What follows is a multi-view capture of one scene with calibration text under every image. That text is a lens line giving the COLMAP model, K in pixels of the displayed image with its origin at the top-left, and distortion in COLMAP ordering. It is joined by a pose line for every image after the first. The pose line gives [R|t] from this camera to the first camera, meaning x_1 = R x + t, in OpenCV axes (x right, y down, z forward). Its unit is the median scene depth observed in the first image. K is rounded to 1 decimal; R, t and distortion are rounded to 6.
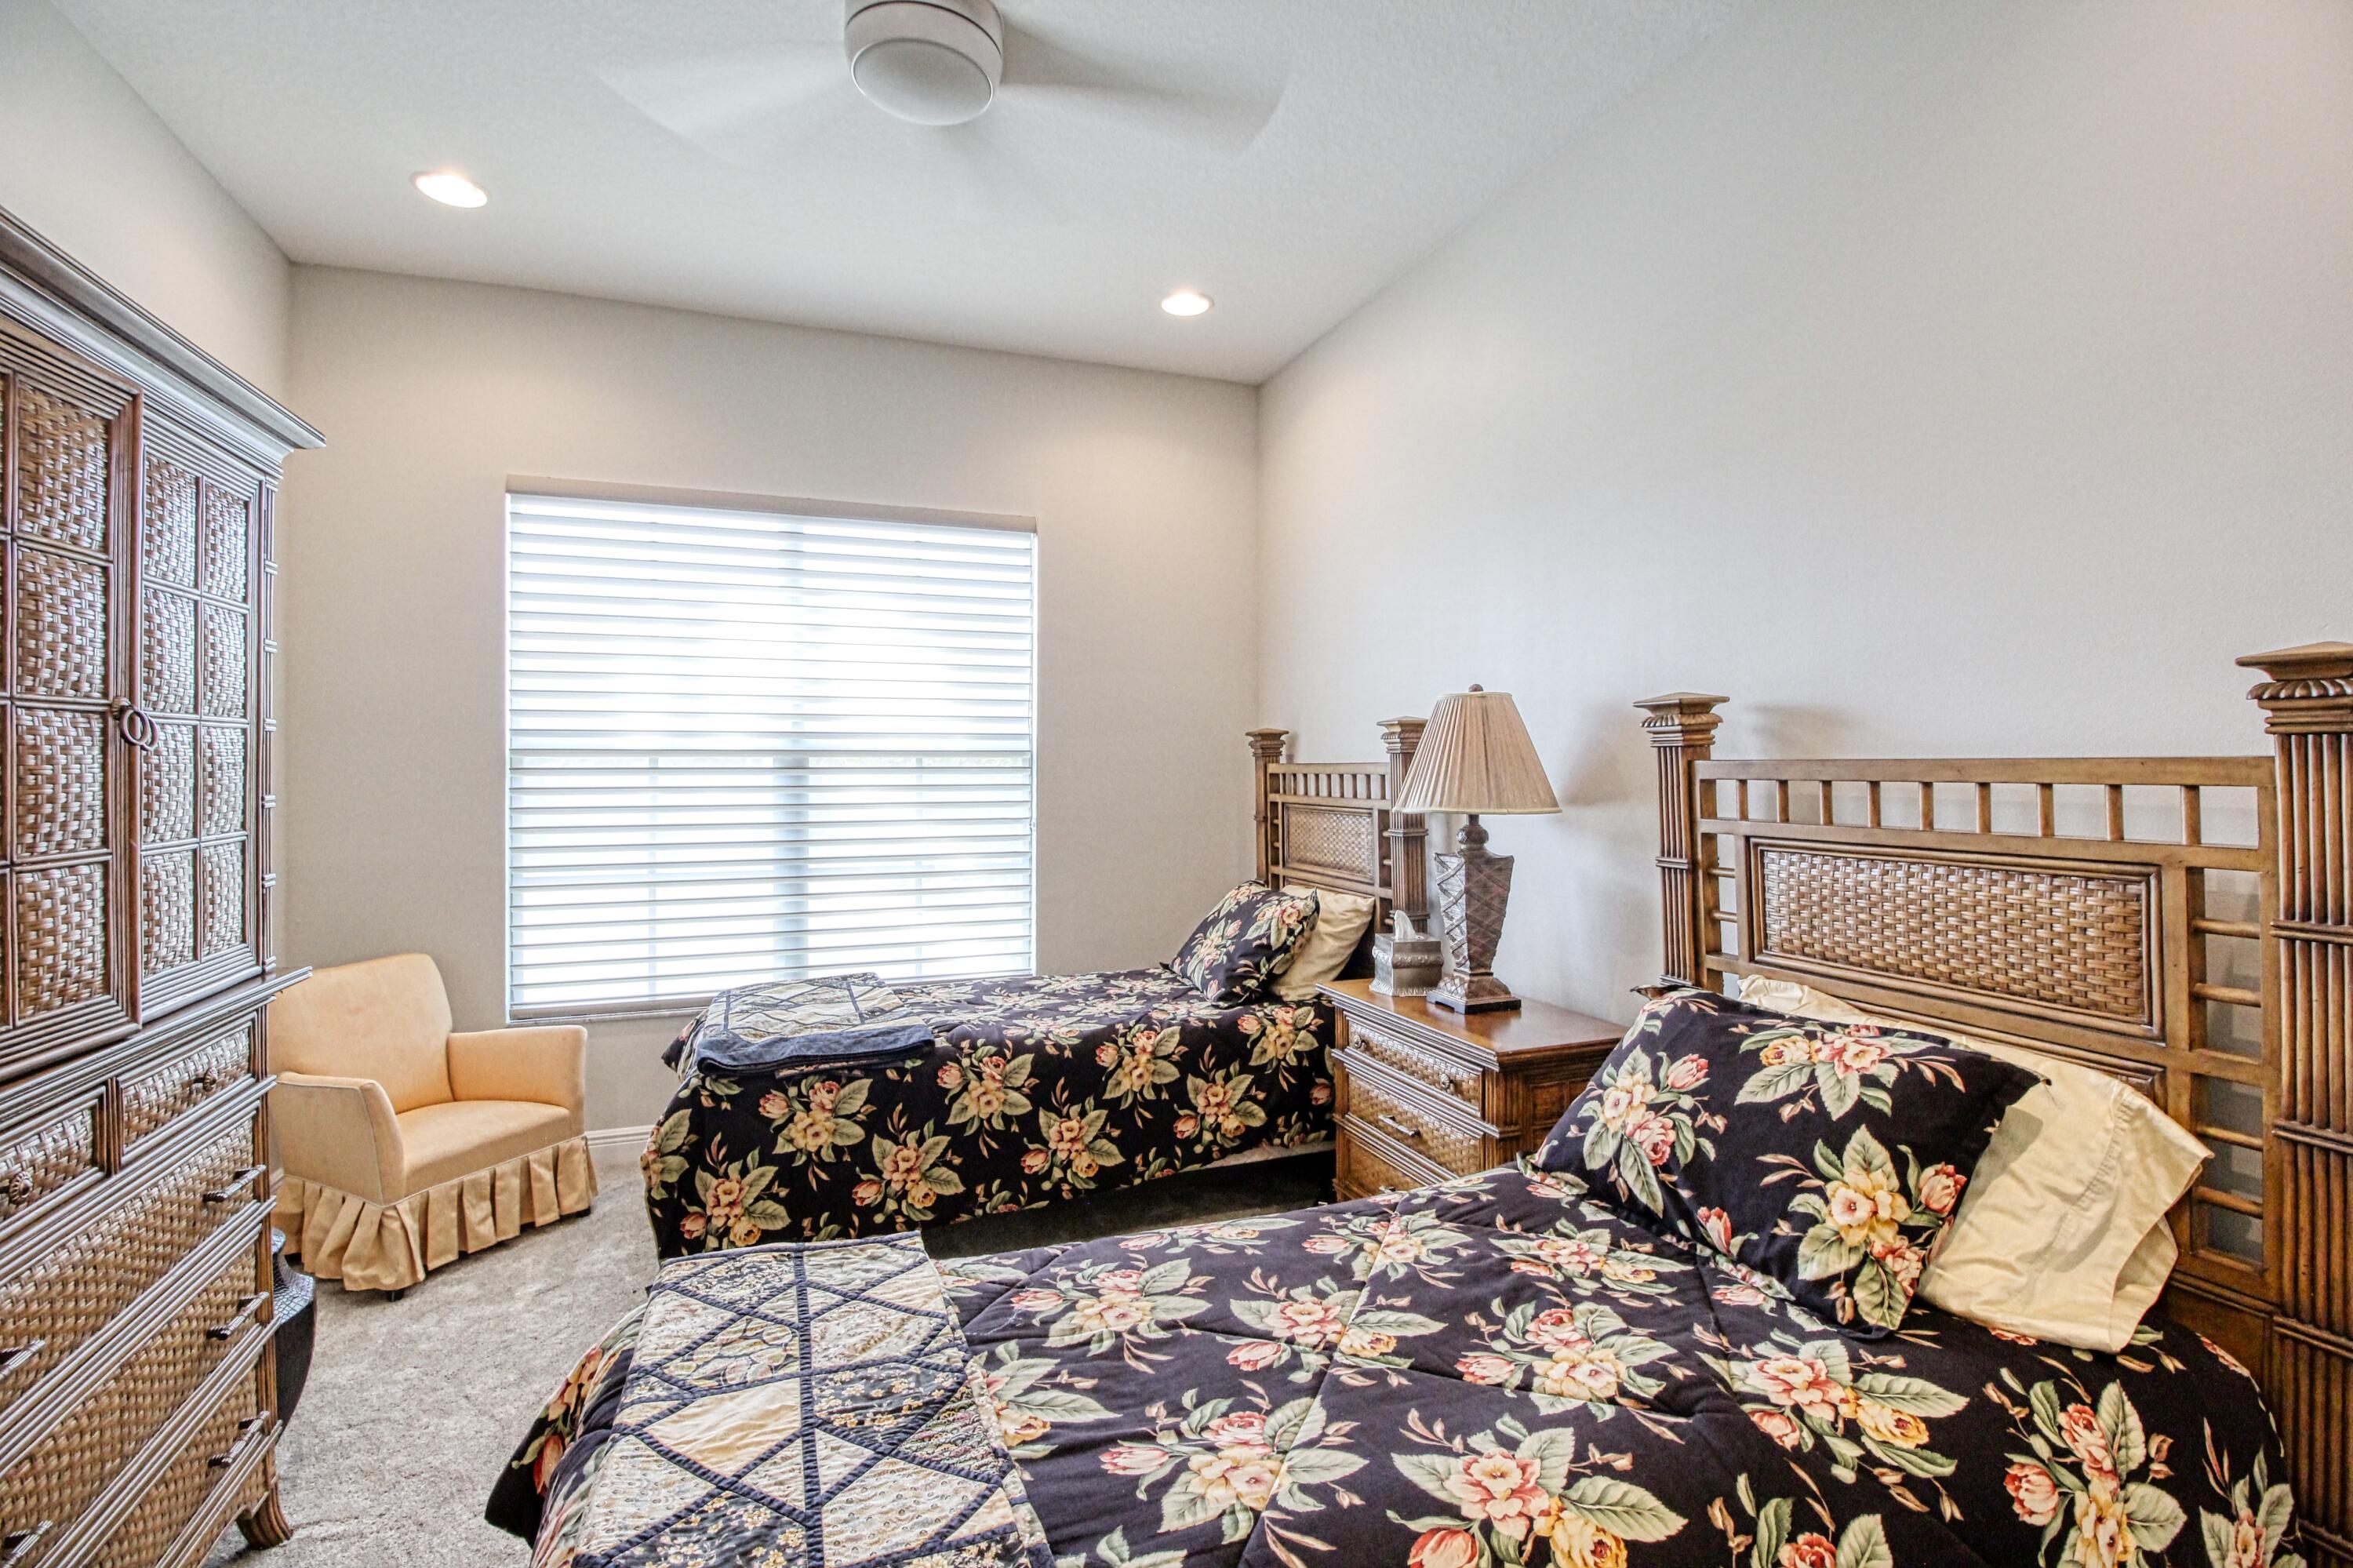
lens RADIAL K [[1093.9, 0, 1166.2], [0, 1093.9, 769.5], [0, 0, 1]] dist [-0.003918, -0.009236]
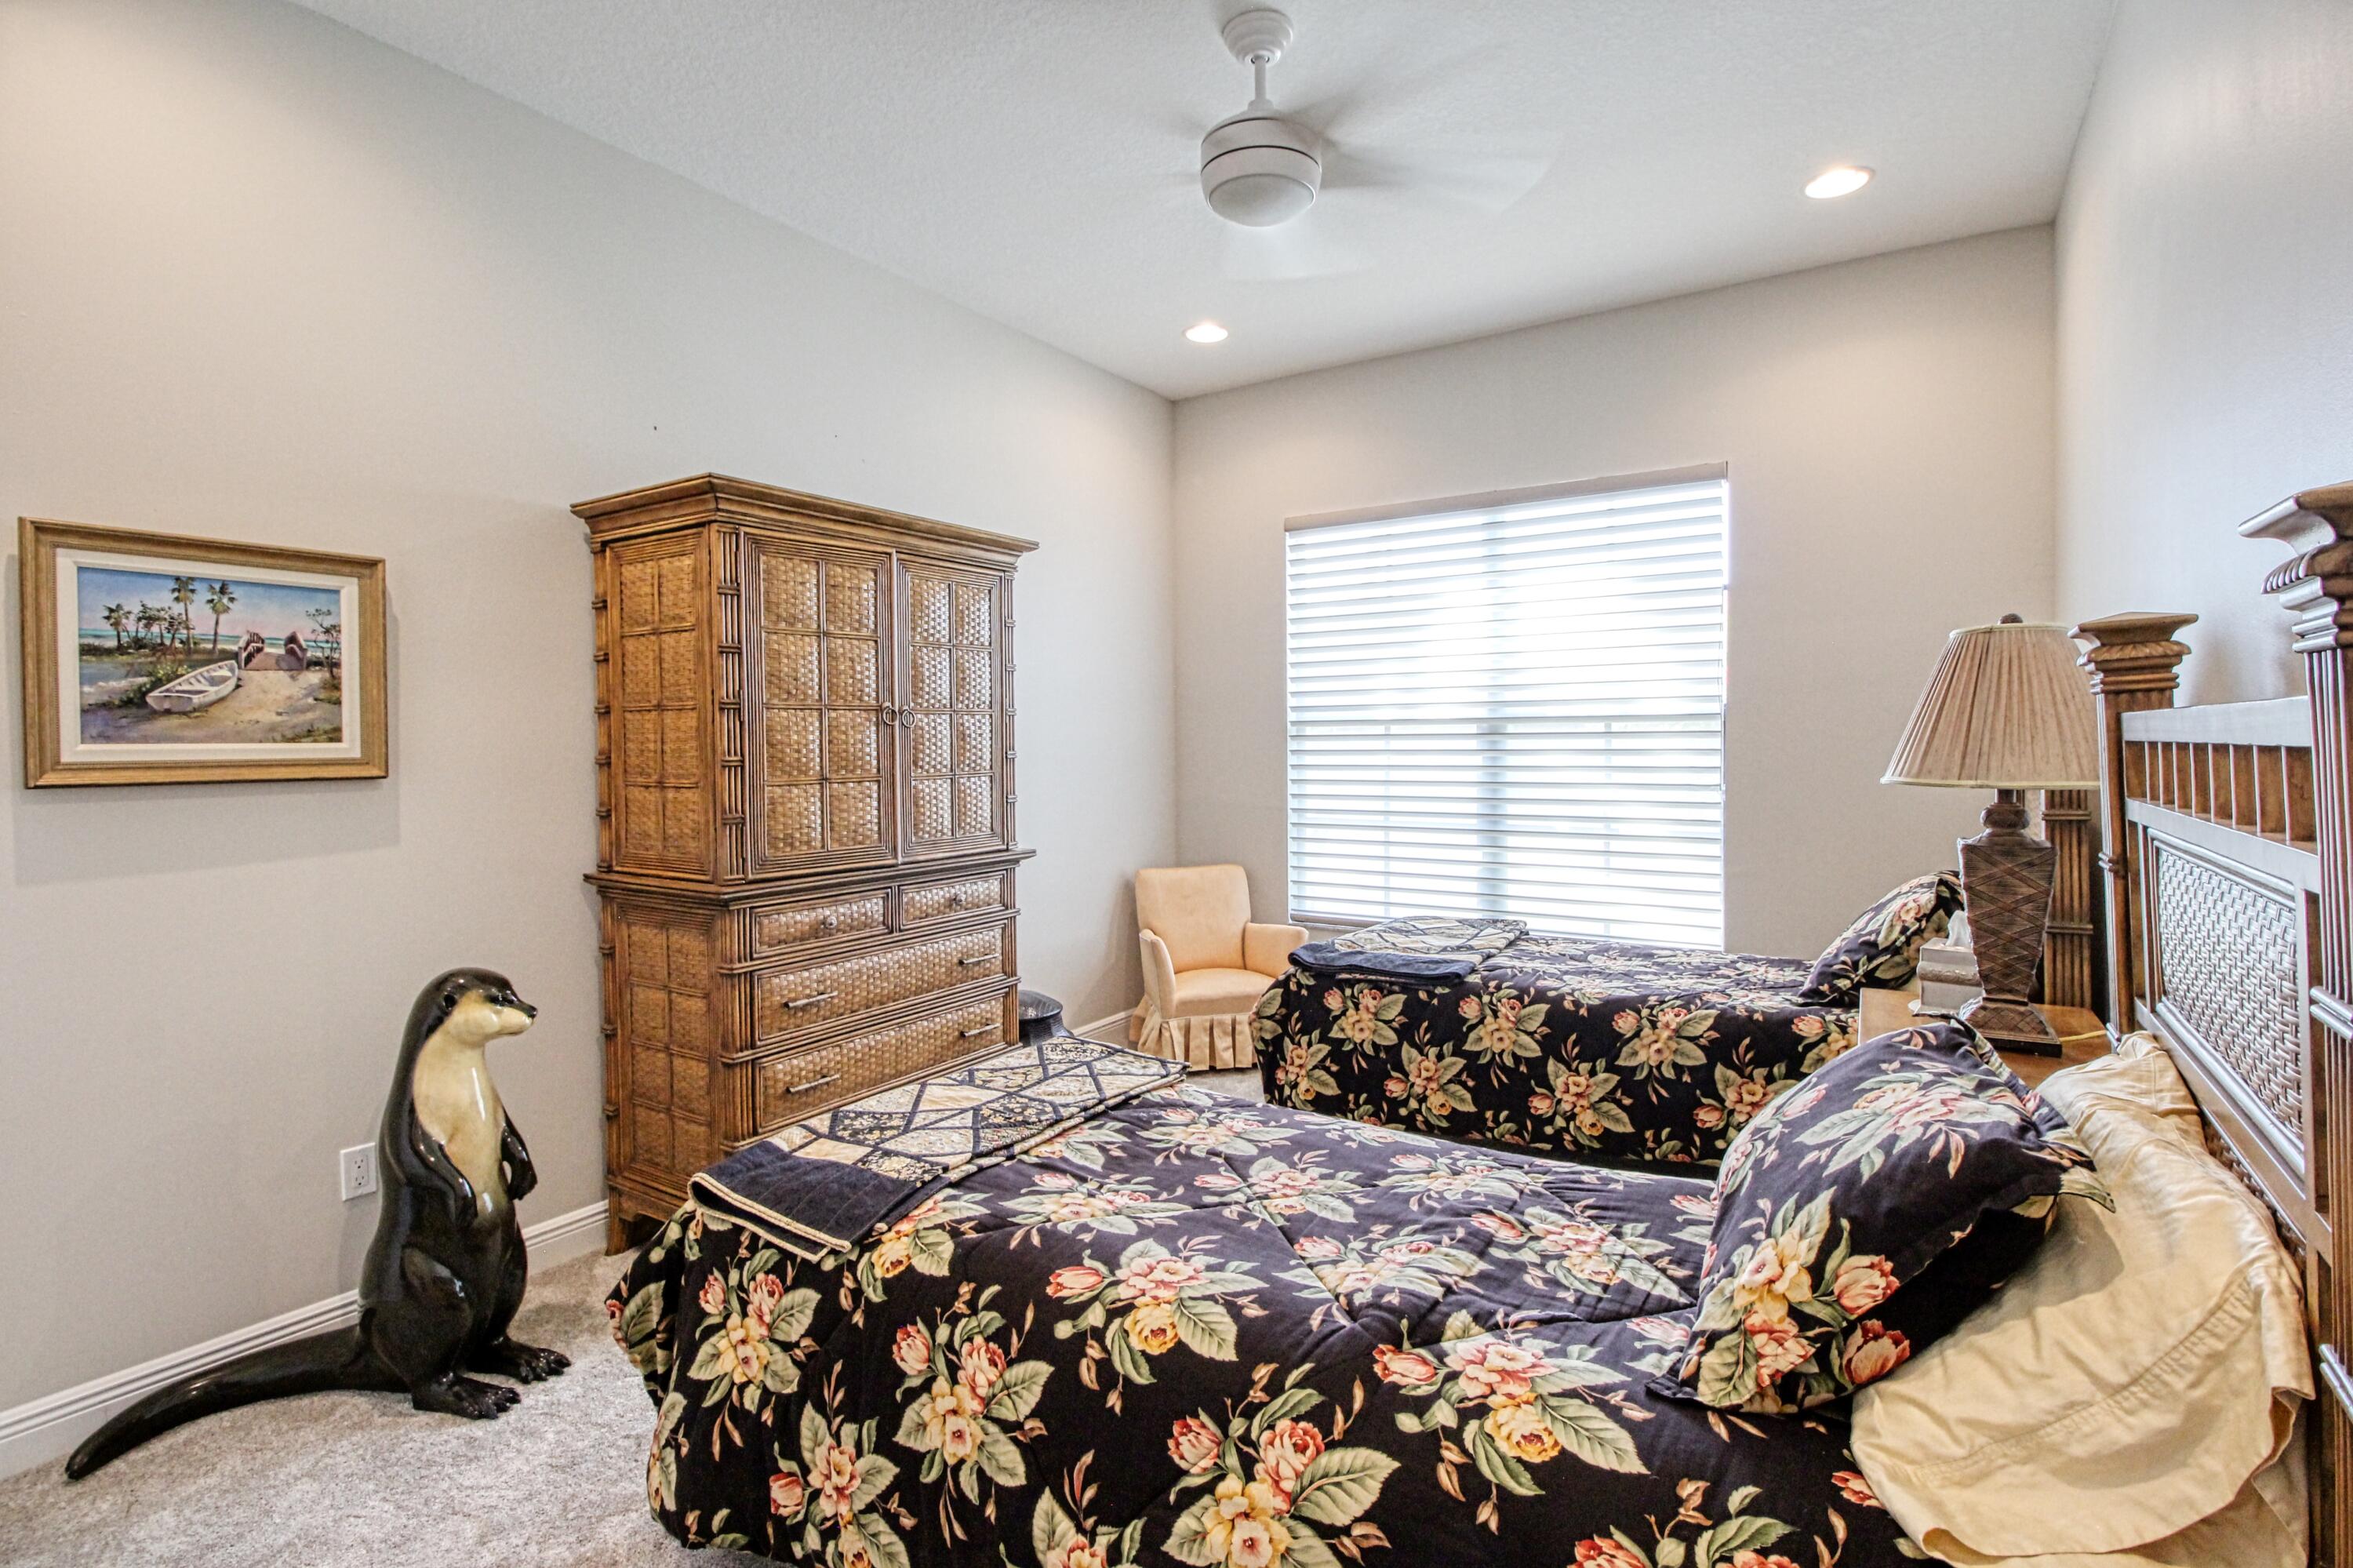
lens RADIAL K [[1093.9, 0, 1161.8], [0, 1093.9, 771.6], [0, 0, 1]] dist [-0.003918, -0.009236]
pose [[0.589267, 0.019886, -0.807693, 0.526027], [0.005348, 0.999579, 0.028513, 0.005165], [0.807920, -0.021121, 0.588913, 0.092531]]
